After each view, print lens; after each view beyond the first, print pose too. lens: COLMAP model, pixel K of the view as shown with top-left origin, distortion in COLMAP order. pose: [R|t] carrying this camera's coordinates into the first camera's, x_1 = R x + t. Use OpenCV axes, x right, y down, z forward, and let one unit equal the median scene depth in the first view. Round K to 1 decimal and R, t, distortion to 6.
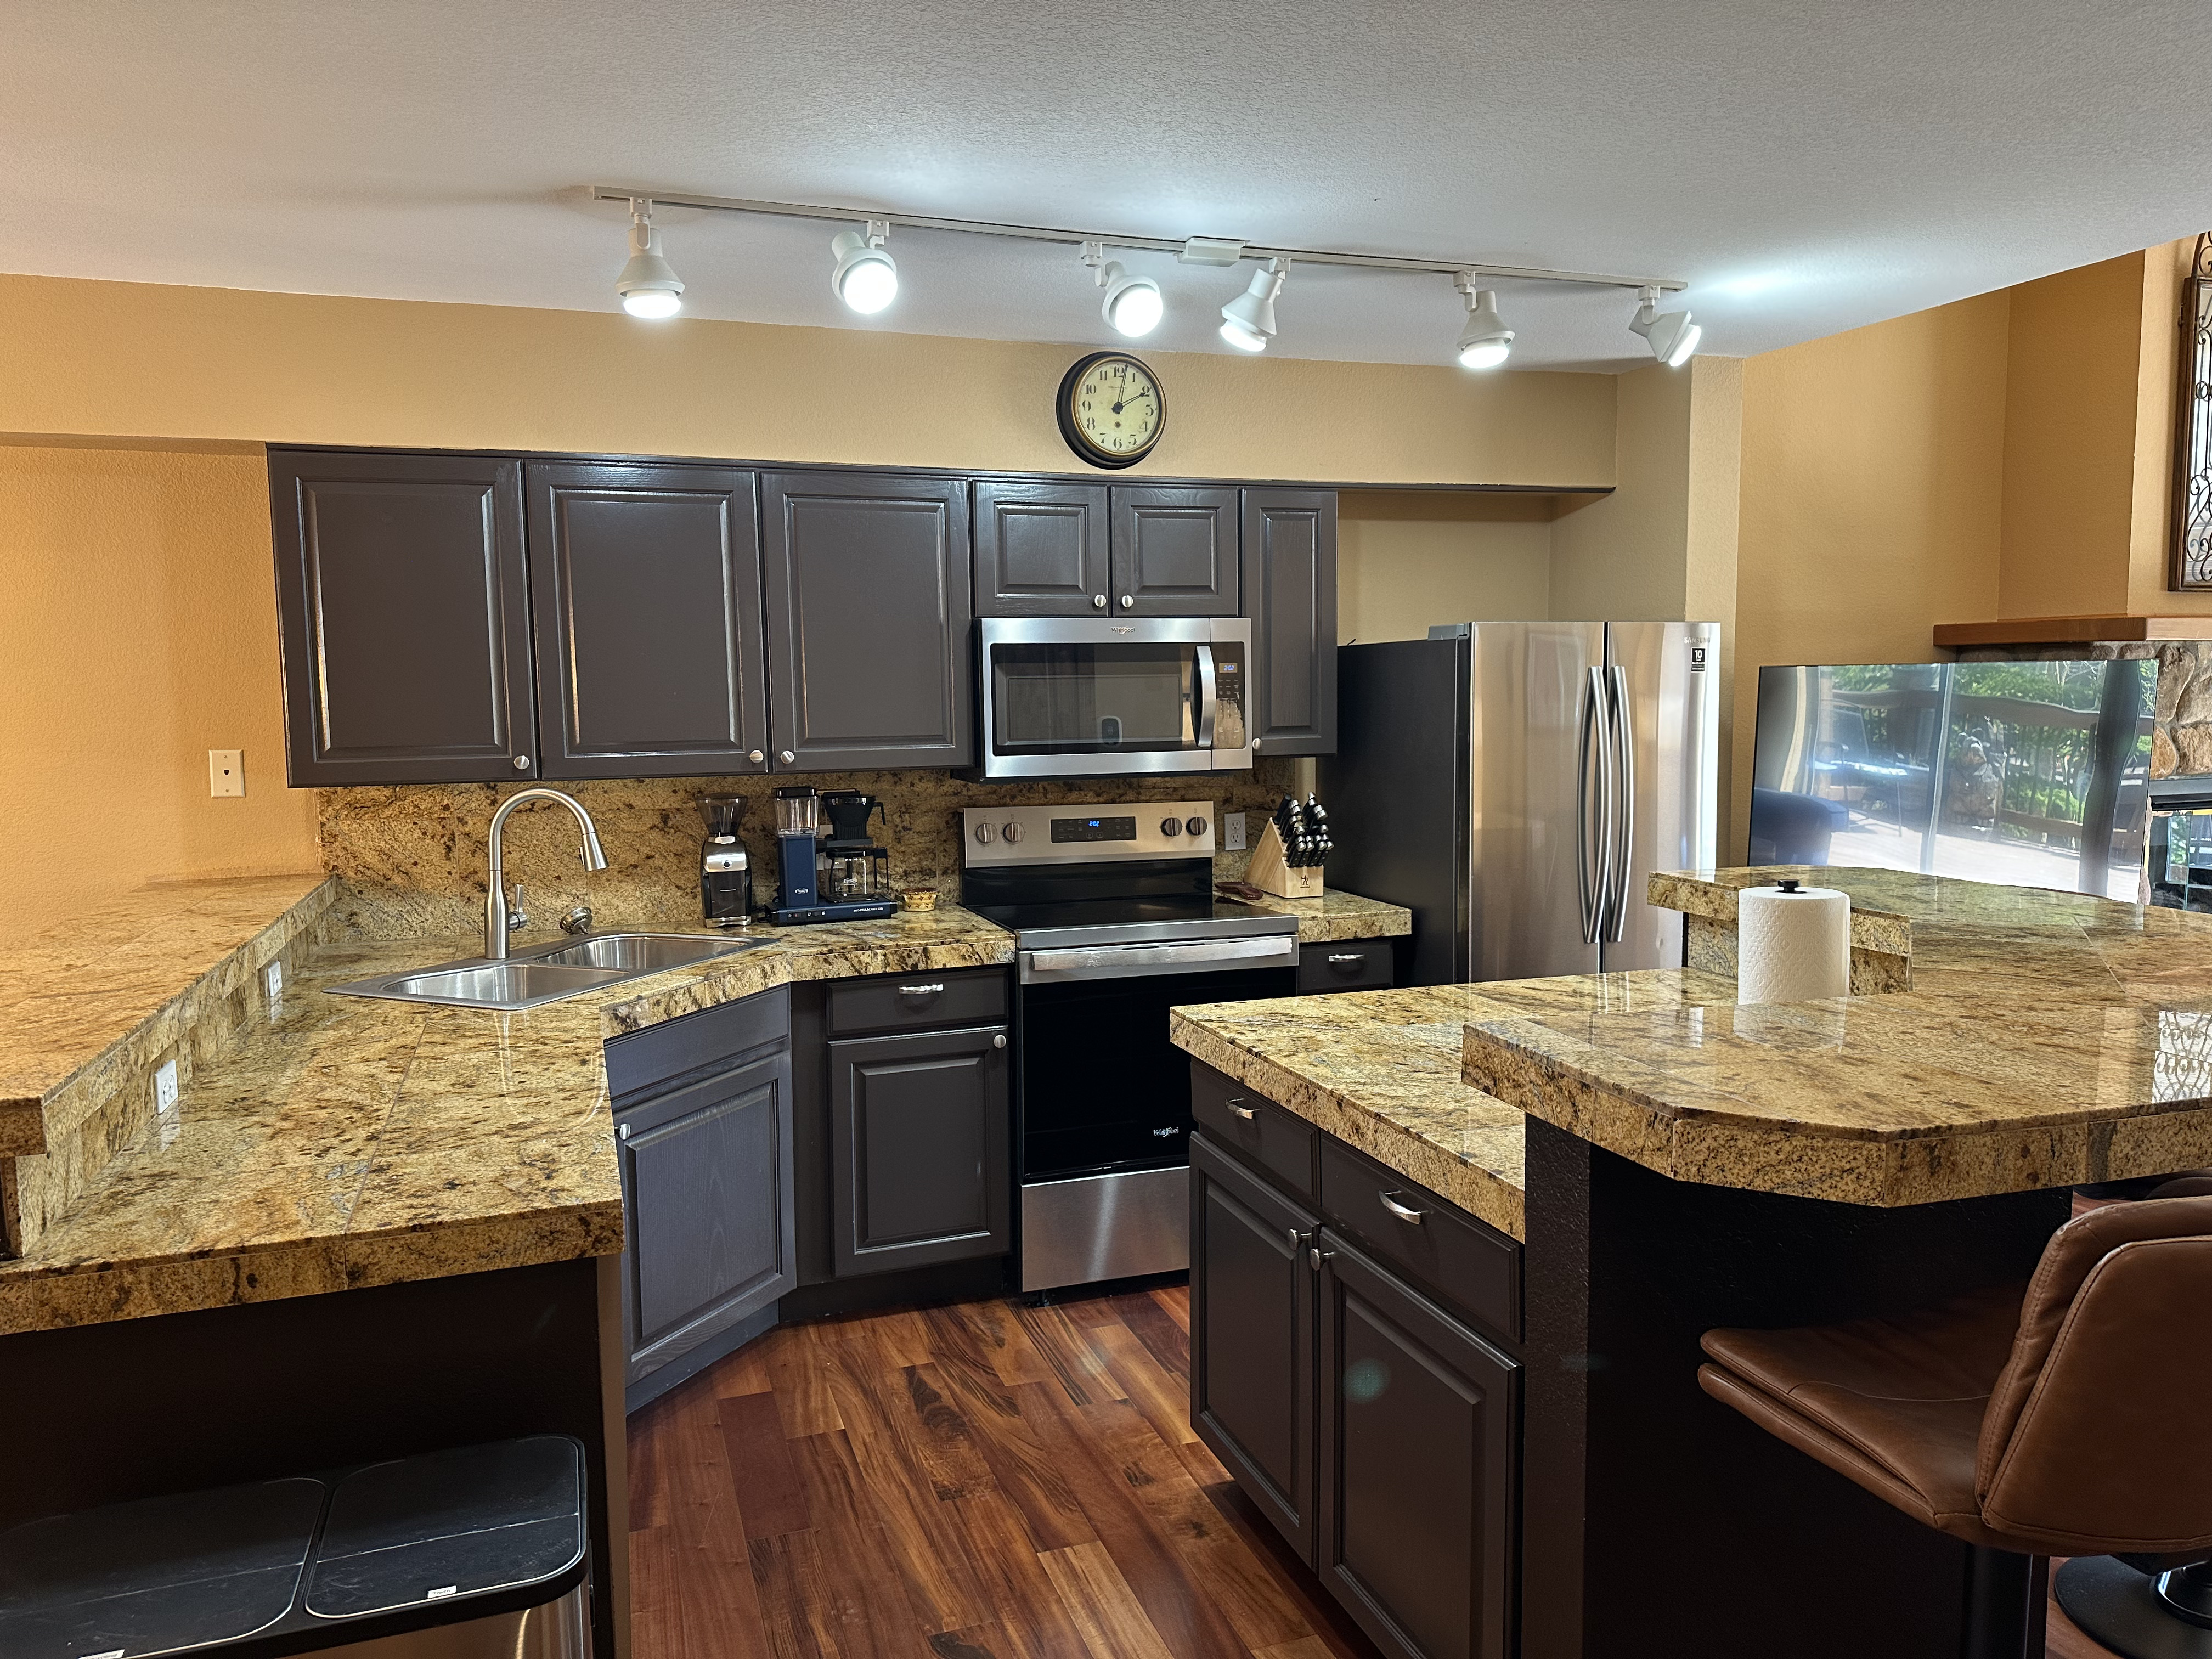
lens RADIAL K [[1542.9, 0, 1106.0], [0, 1542.9, 829.5], [0, 0, 1]] dist [0.158723, -0.250388]
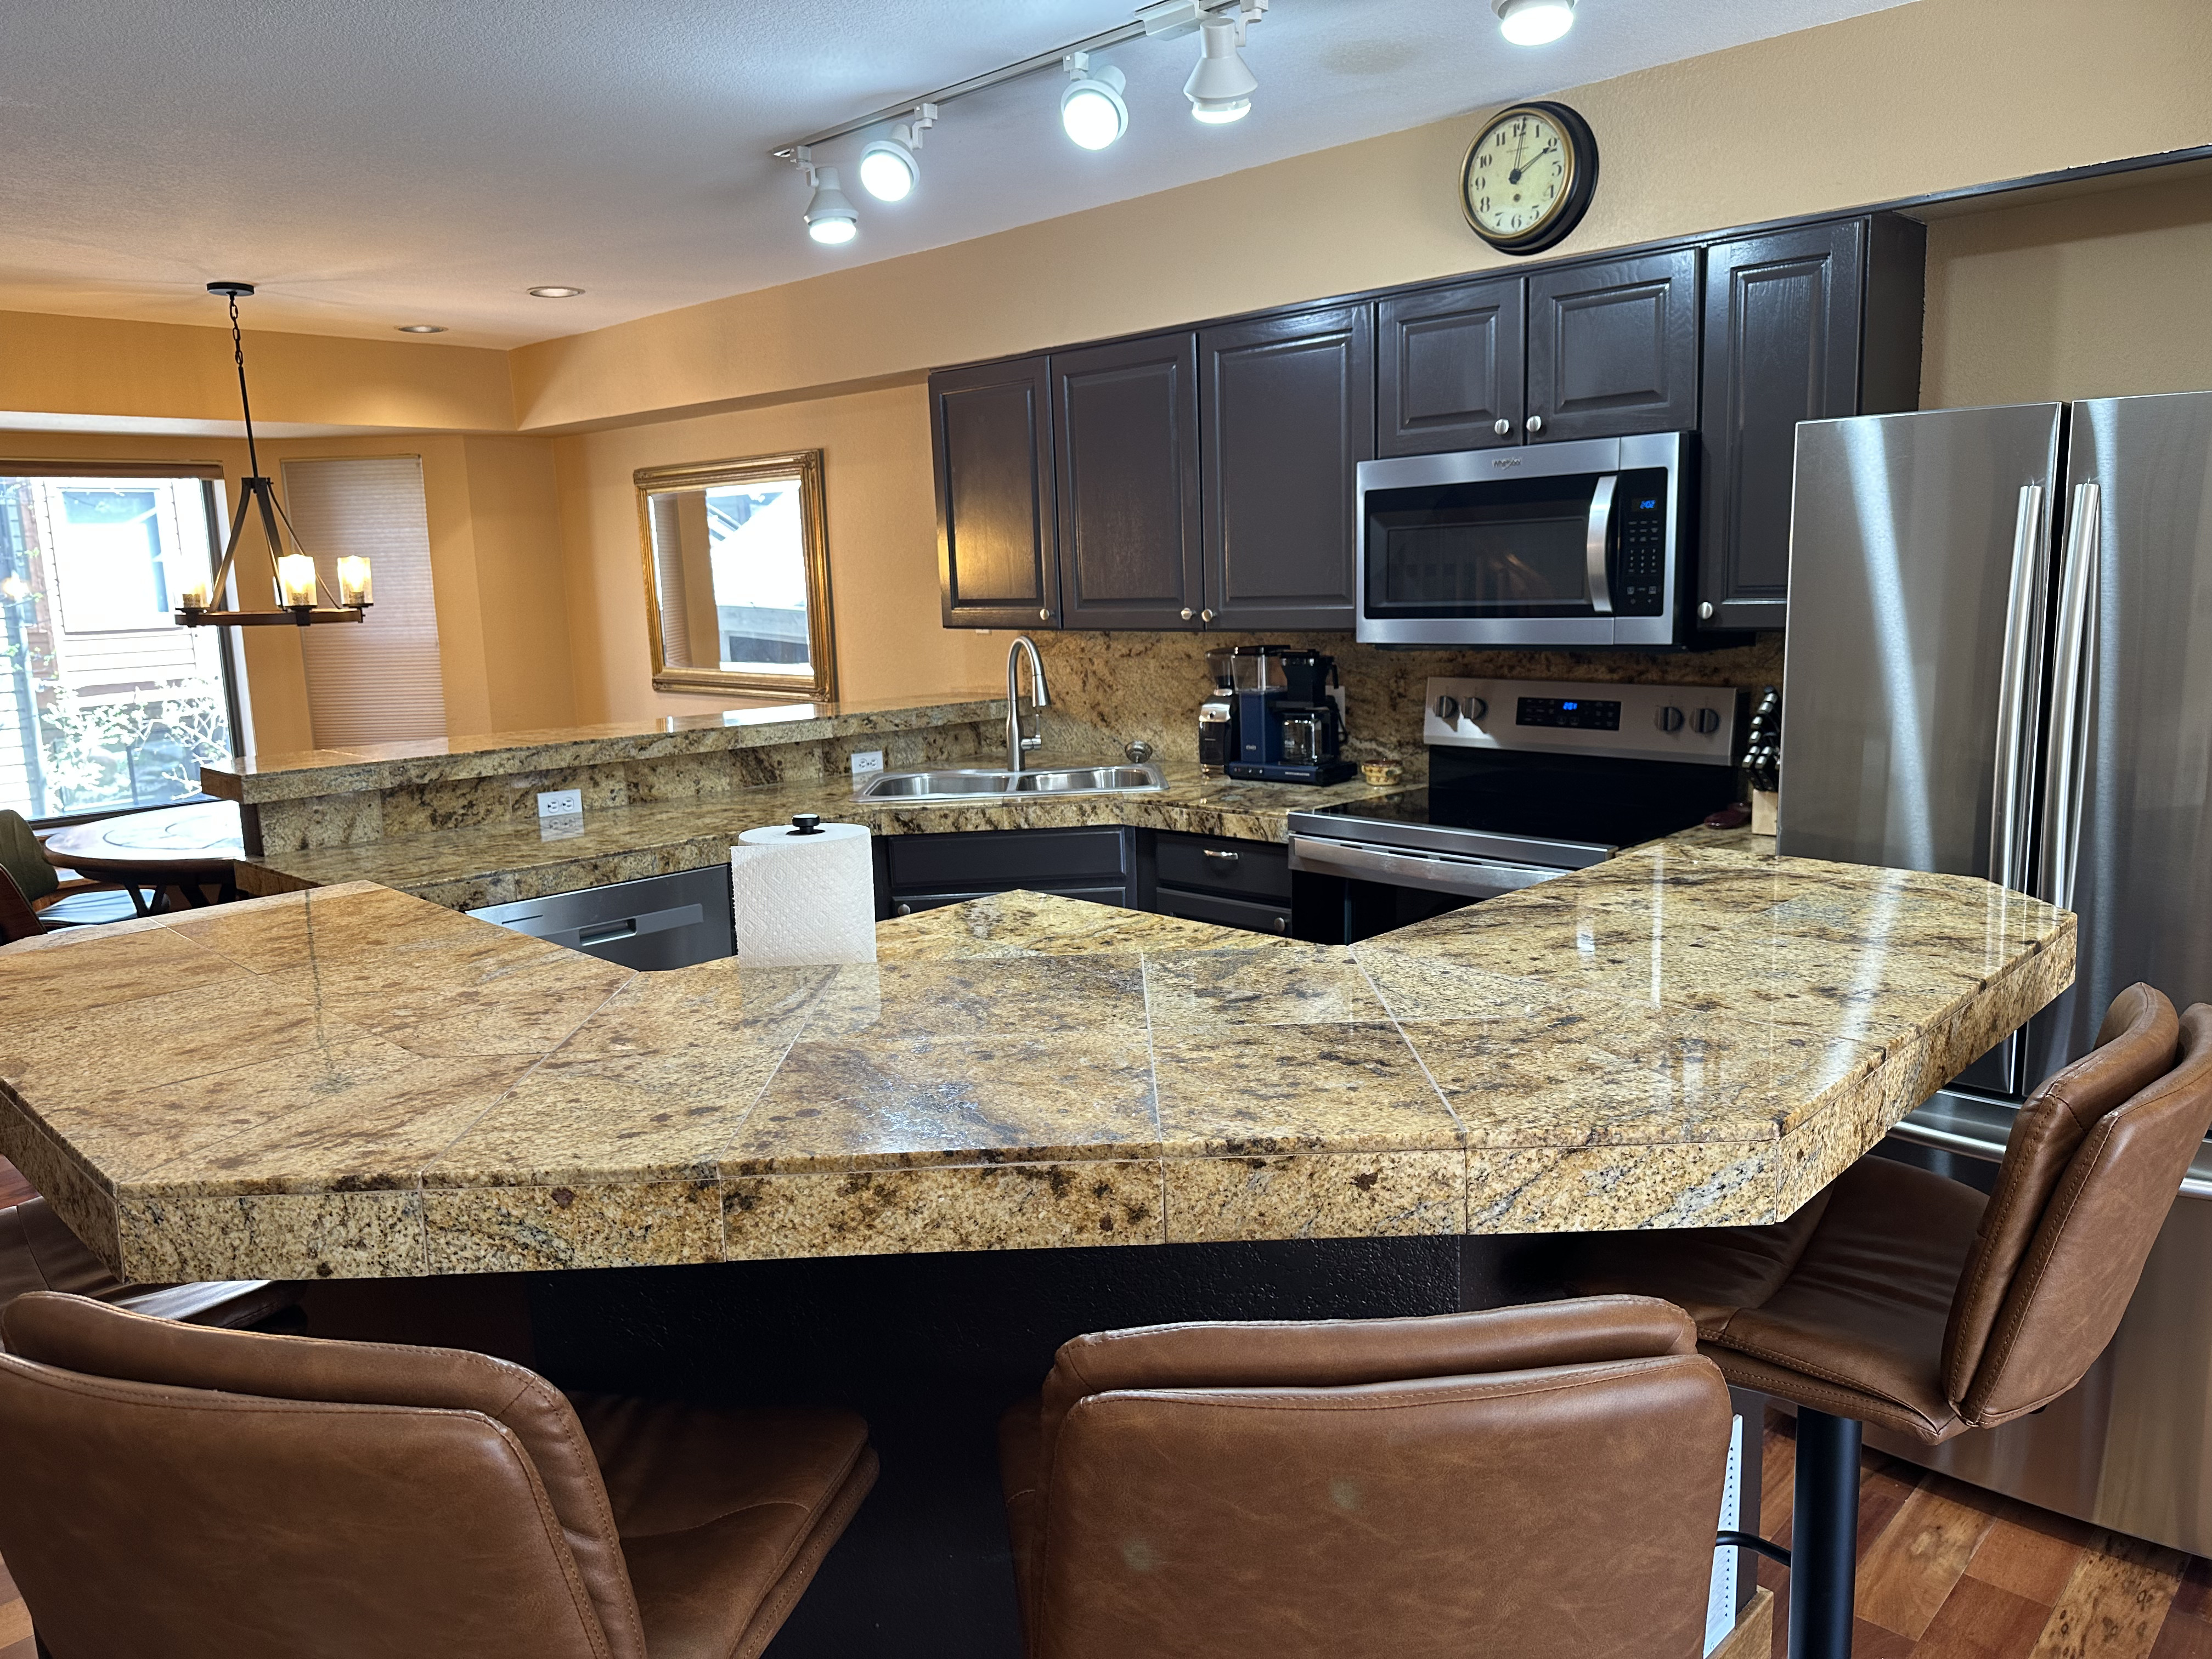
lens RADIAL K [[1542.9, 0, 1106.0], [0, 1542.9, 829.5], [0, 0, 1]] dist [0.158723, -0.250388]
pose [[0.442555, 0.149001, -0.884276, 0.675277], [-0.056338, 0.988771, 0.138413, -0.043037], [0.894970, -0.011437, 0.445979, 0.457619]]
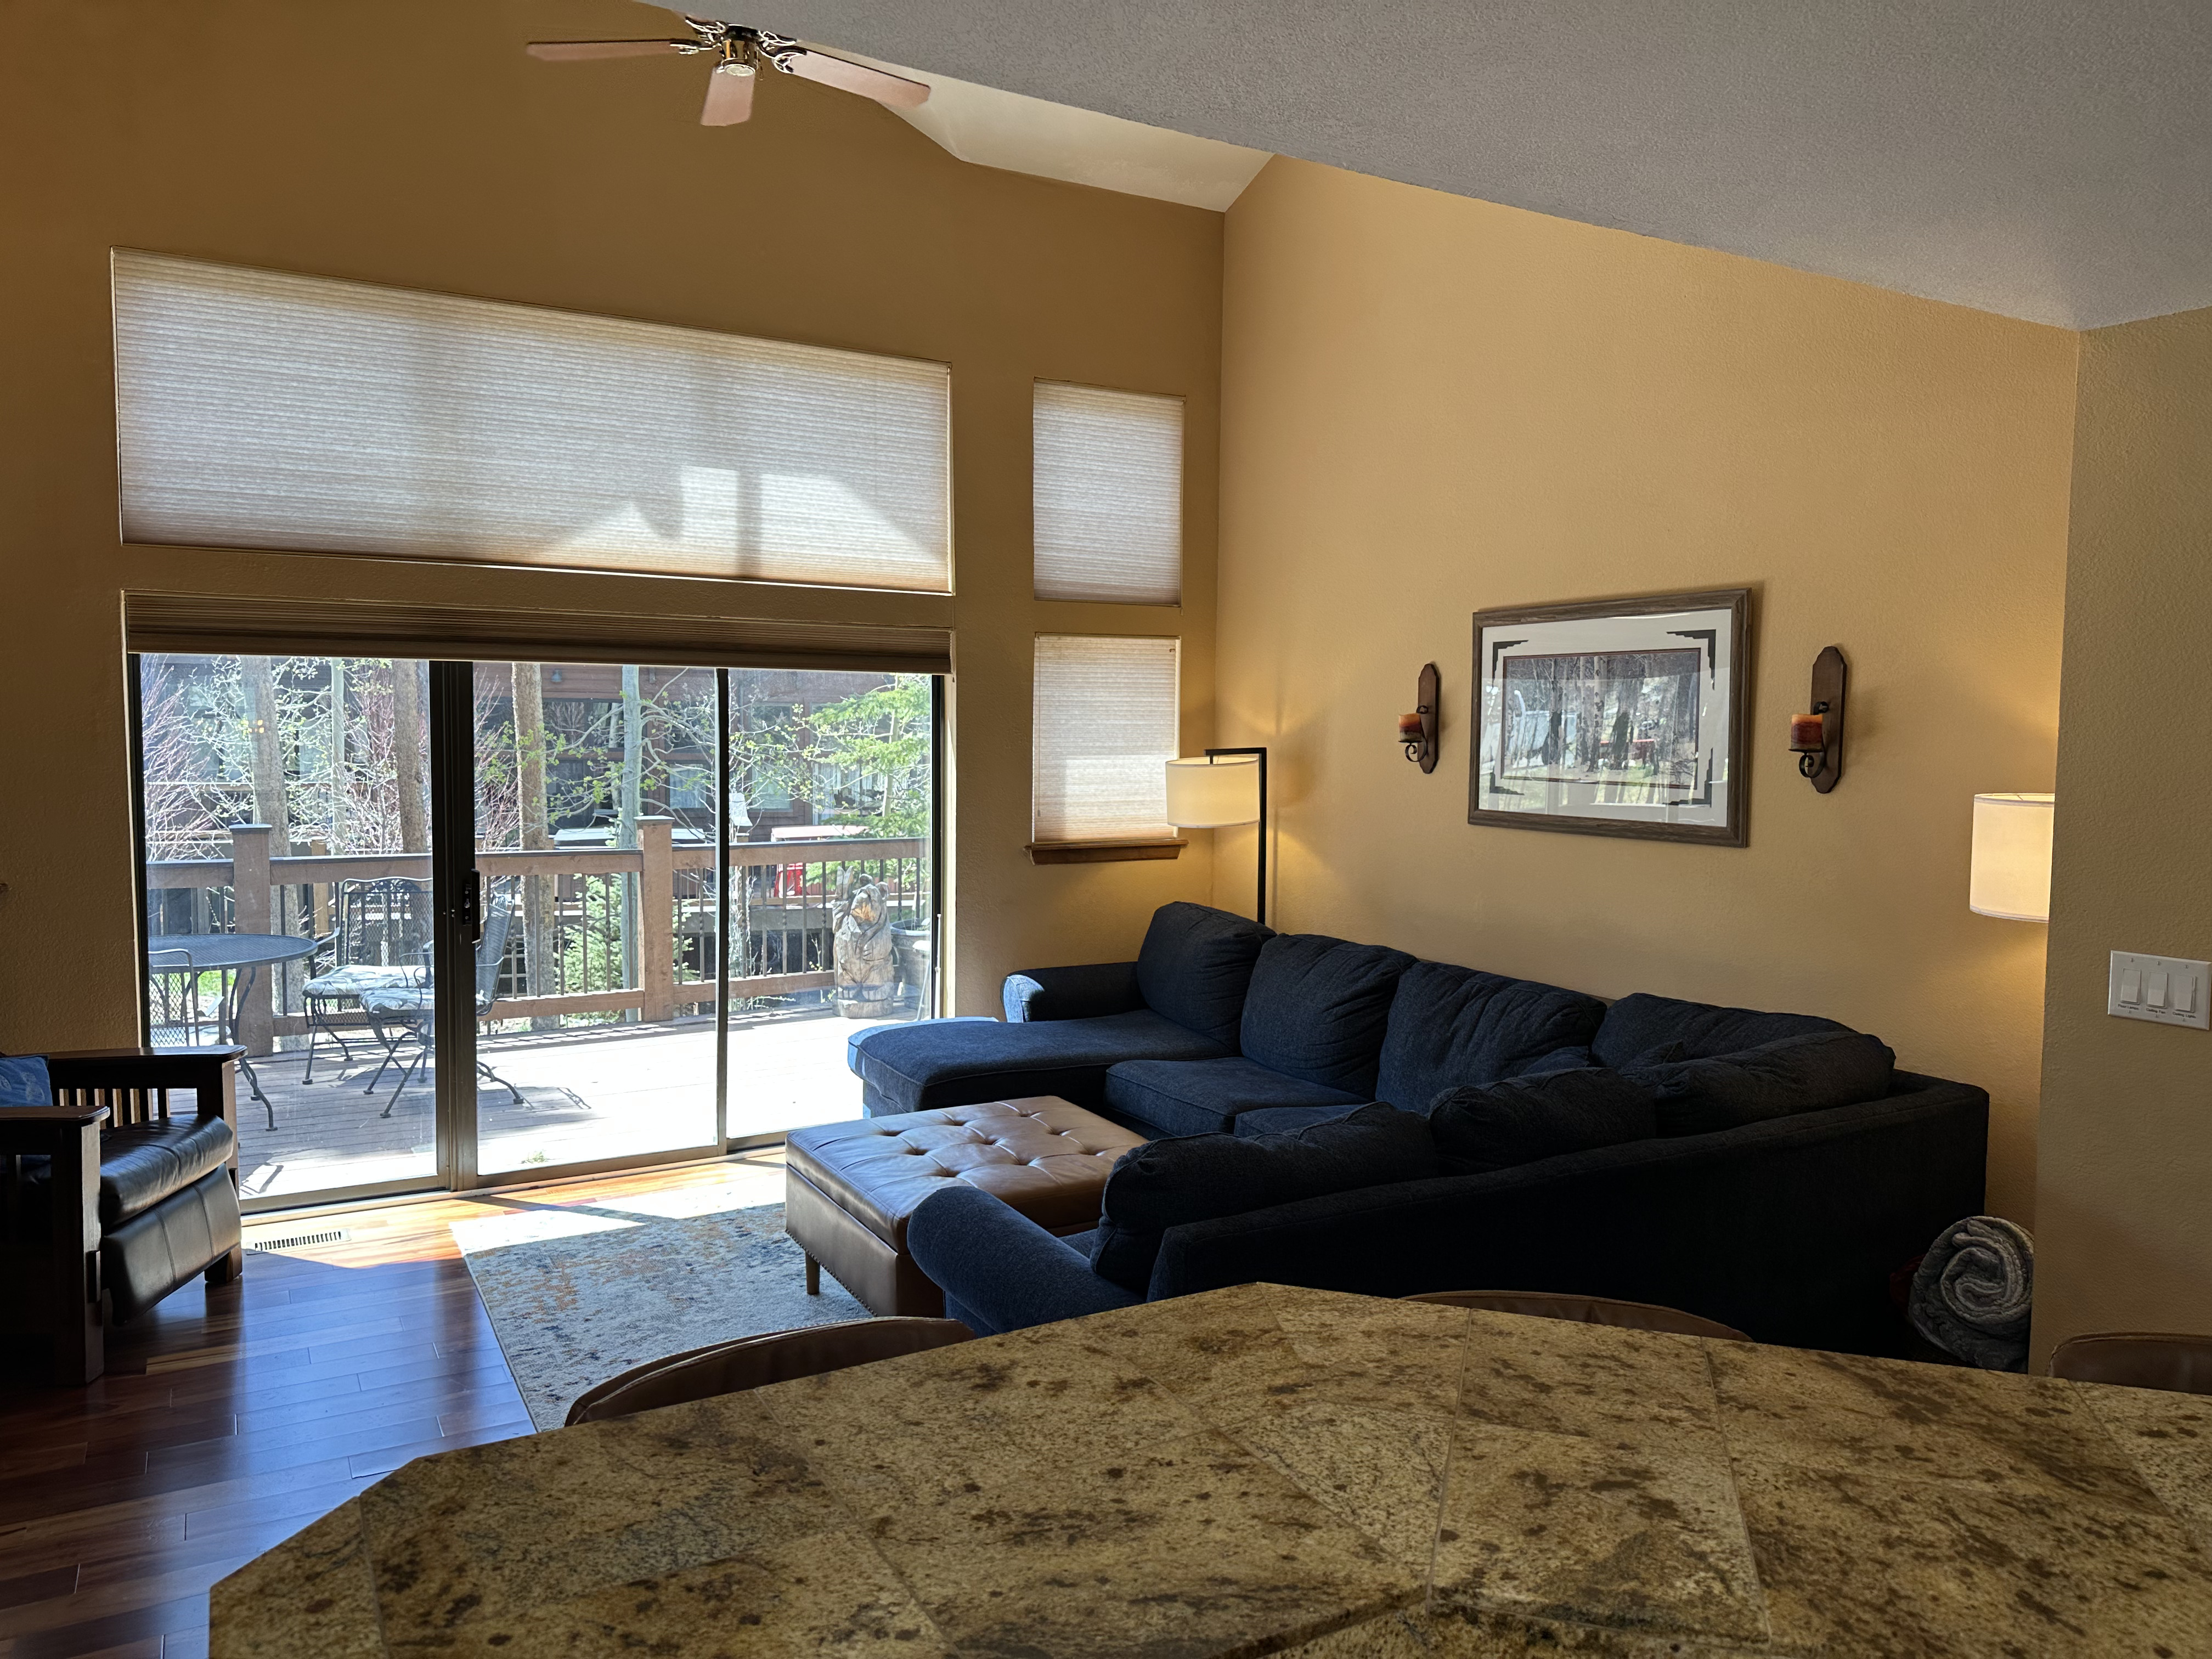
lens RADIAL K [[1531.6, 0, 1137.4], [0, 1531.6, 827.0], [0, 0, 1]] dist [0.038696, -0.061590]
pose [[-0.185477, -0.061884, 0.980698, 0.119515], [0.081243, 0.993632, 0.078066, -0.110683], [-0.979284, 0.094154, -0.179268, 0.772779]]
